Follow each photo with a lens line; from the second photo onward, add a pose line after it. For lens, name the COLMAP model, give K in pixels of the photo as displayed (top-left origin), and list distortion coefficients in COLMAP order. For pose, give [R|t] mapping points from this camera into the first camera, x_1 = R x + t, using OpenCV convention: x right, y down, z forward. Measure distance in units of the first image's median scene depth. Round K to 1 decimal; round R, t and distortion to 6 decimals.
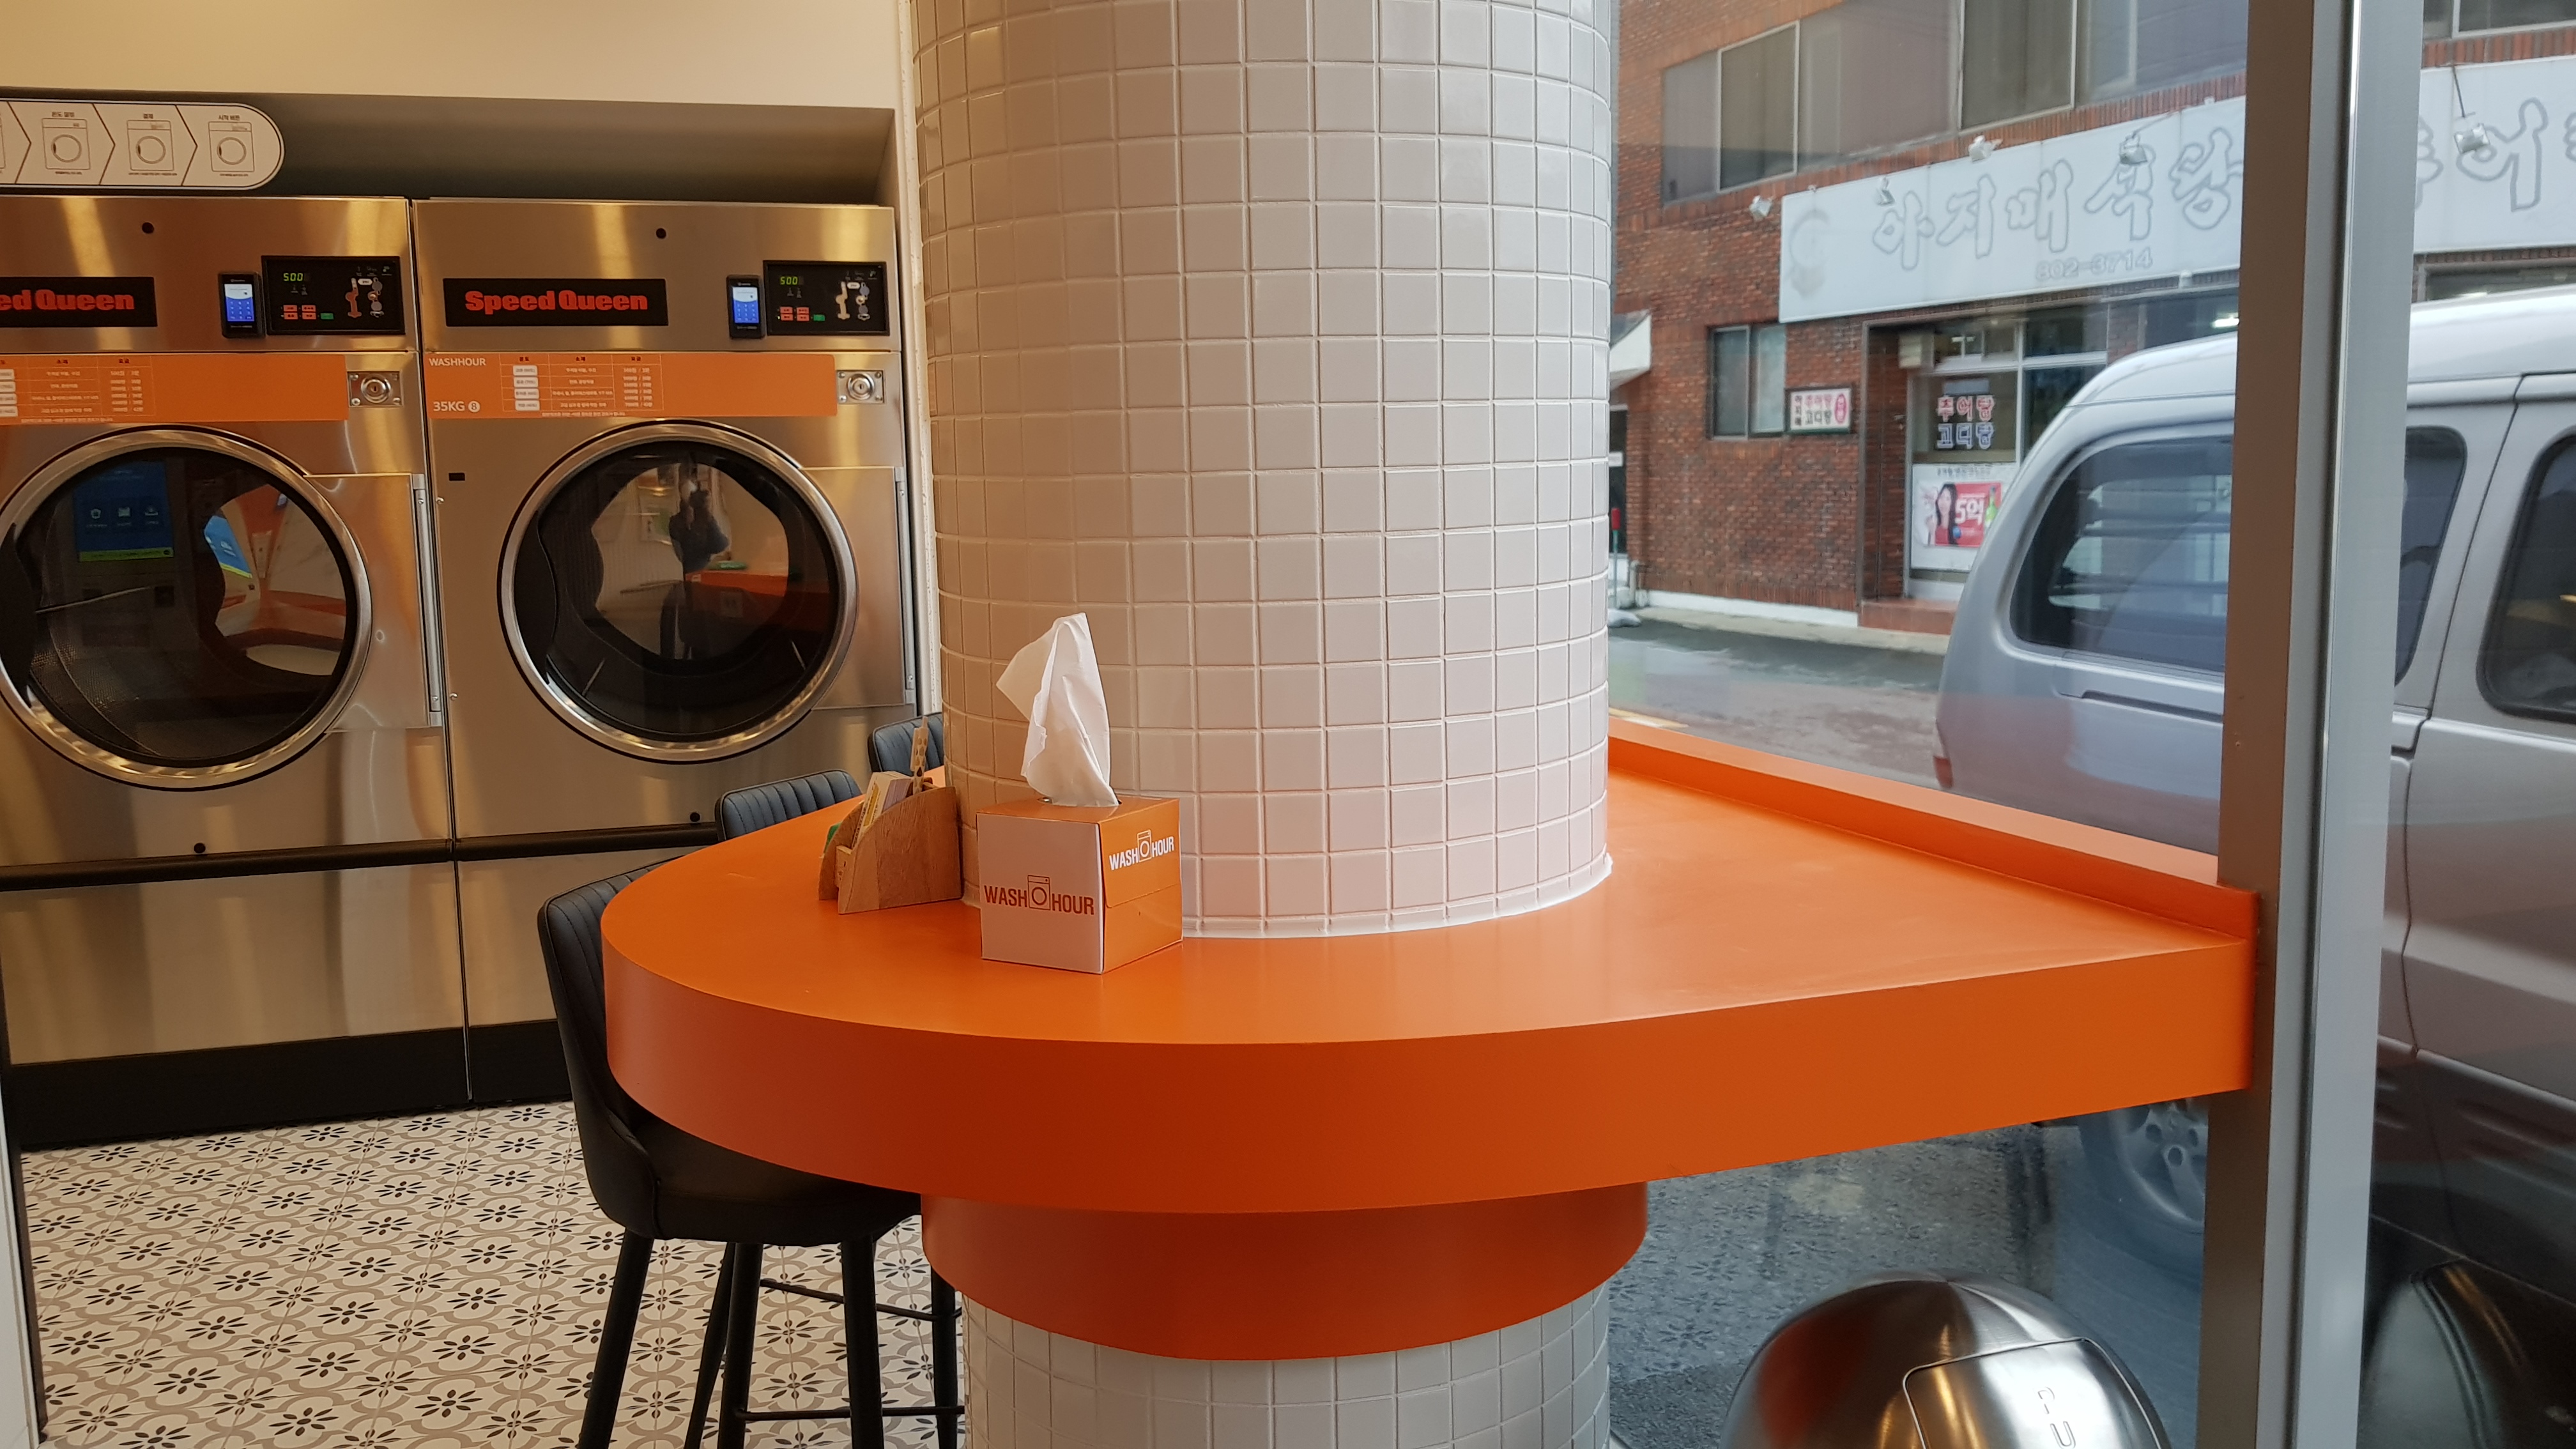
lens RADIAL K [[2065.2, 0, 1242.7], [0, 2065.2, 700.4], [0, 0, 1]] dist [0.077286, -0.115649]
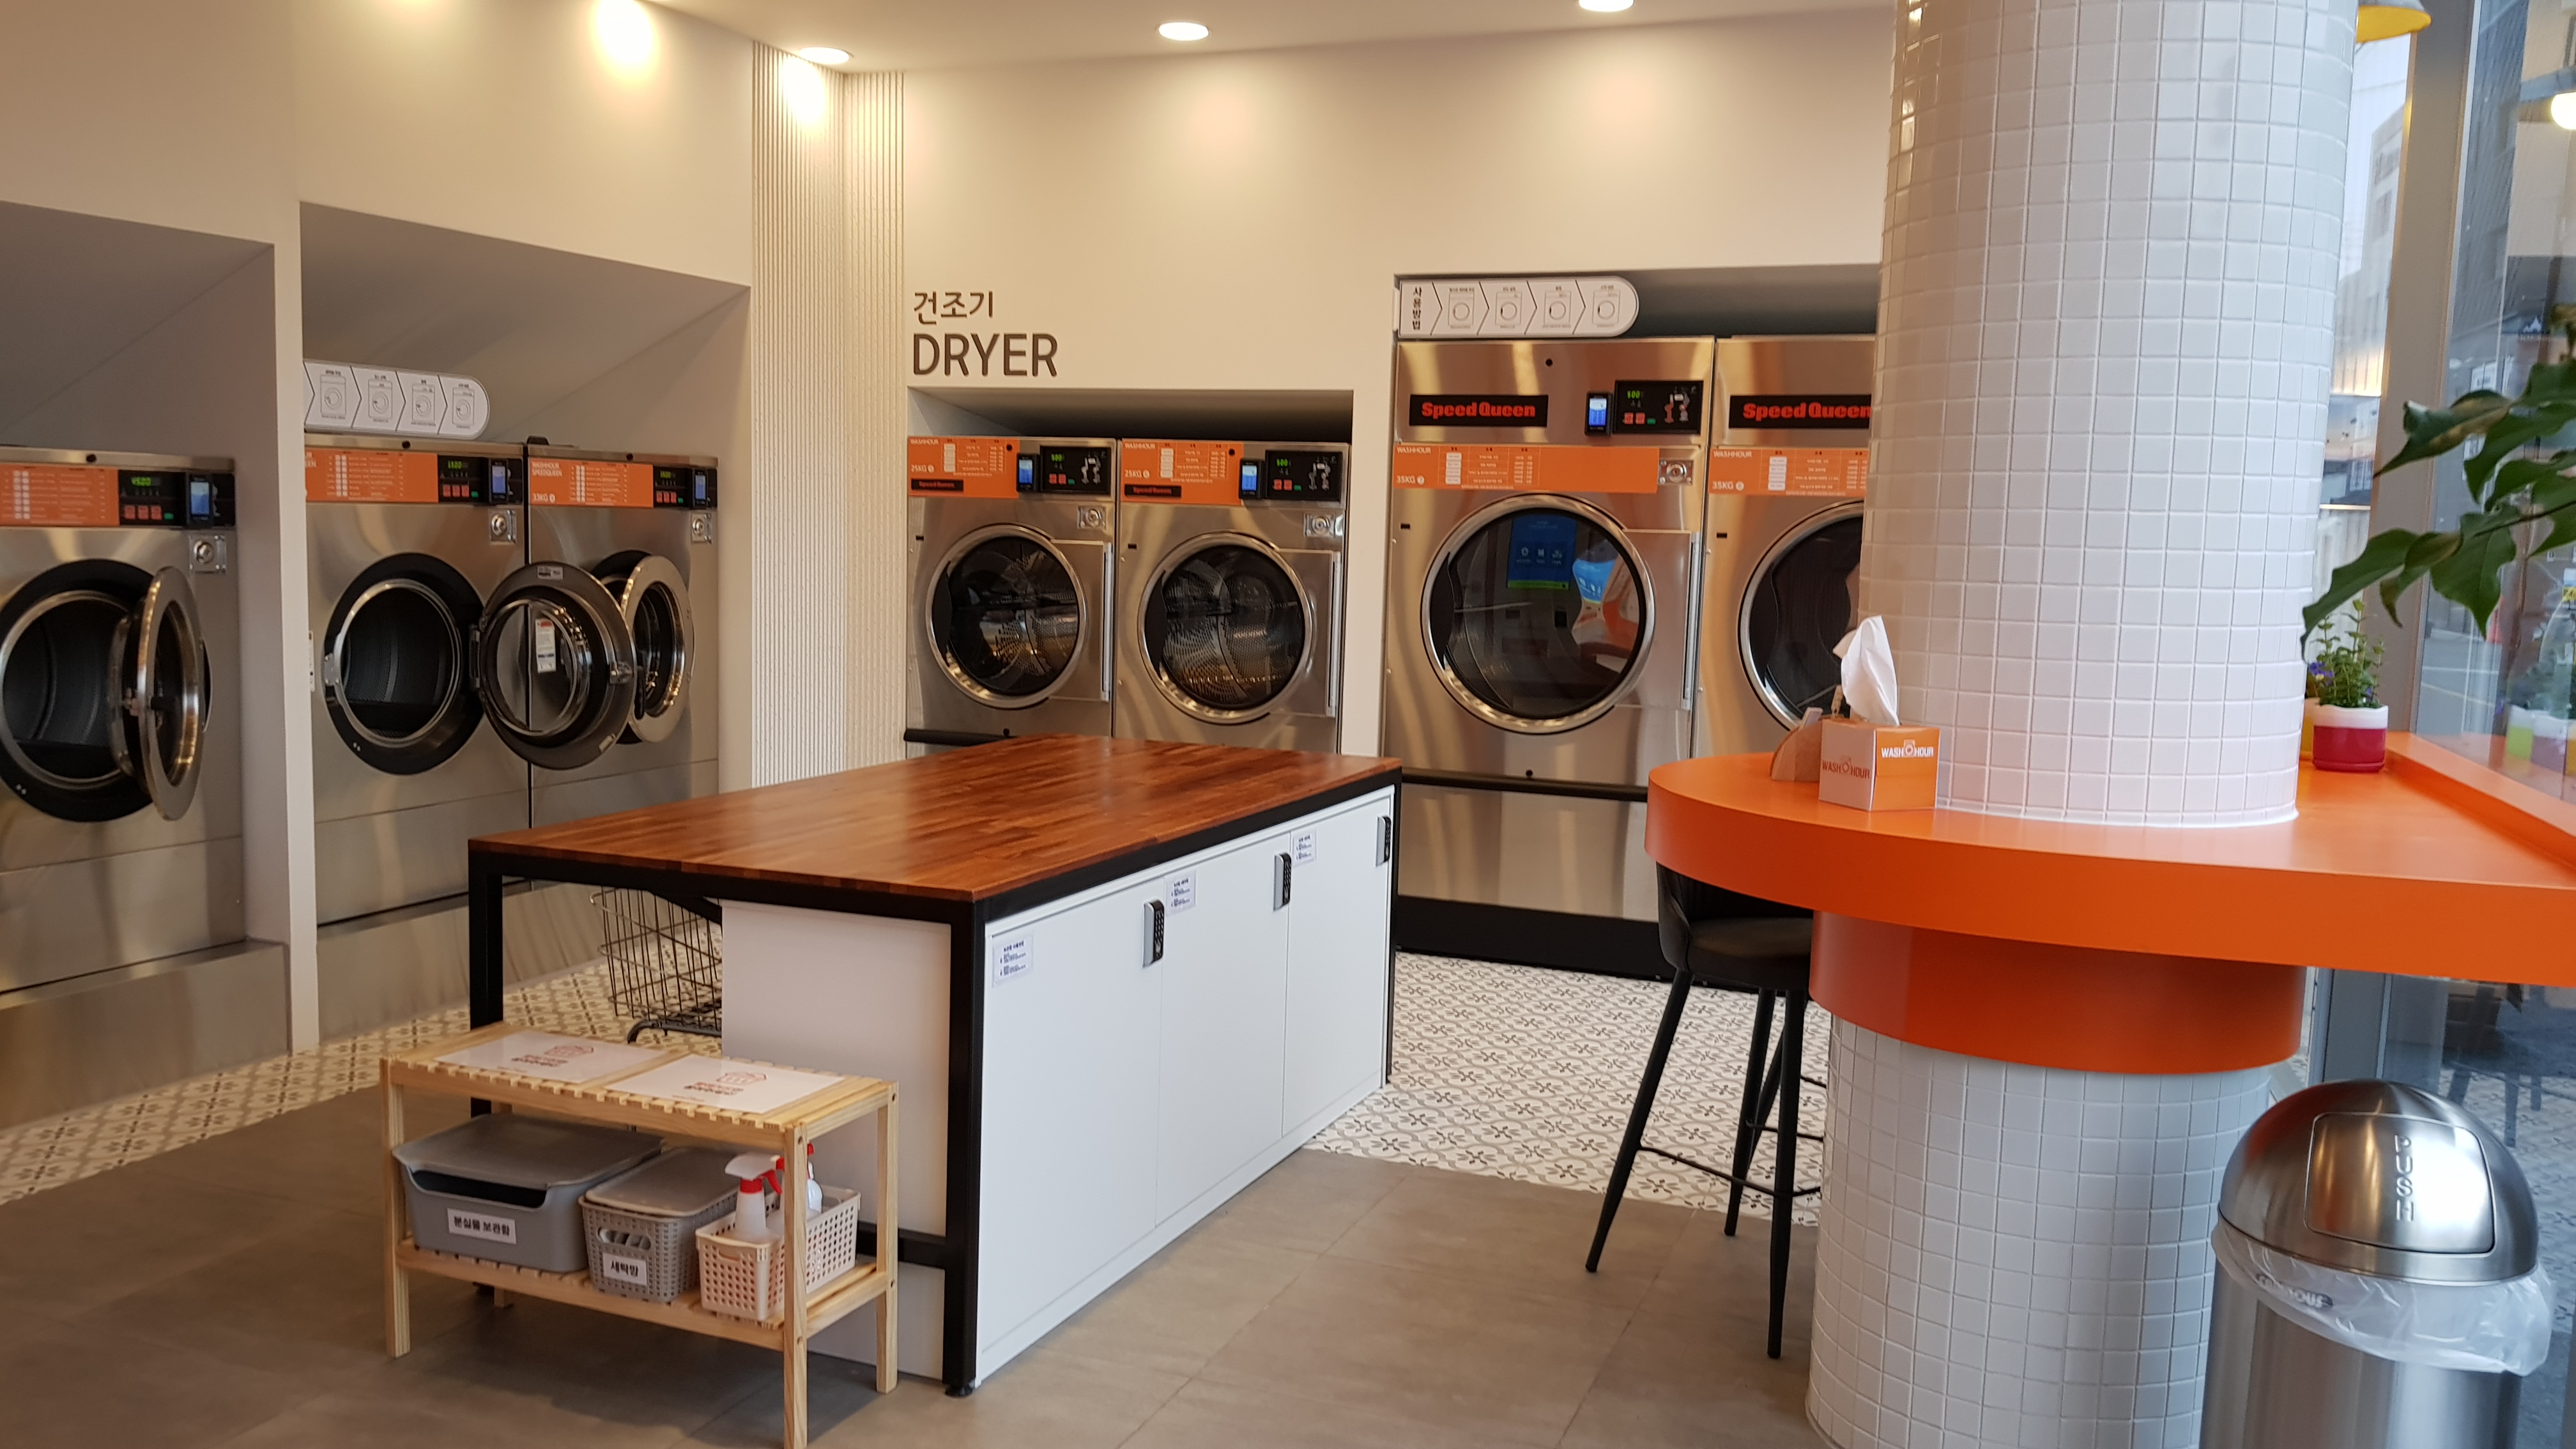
lens RADIAL K [[2065.2, 0, 1242.7], [0, 2065.2, 700.4], [0, 0, 1]] dist [0.077286, -0.115649]
pose [[0.791376, 0.095716, -0.603790, 0.225625], [-0.116413, 0.993189, 0.004865, 0.034404], [0.600143, 0.066438, 0.797129, -0.304985]]
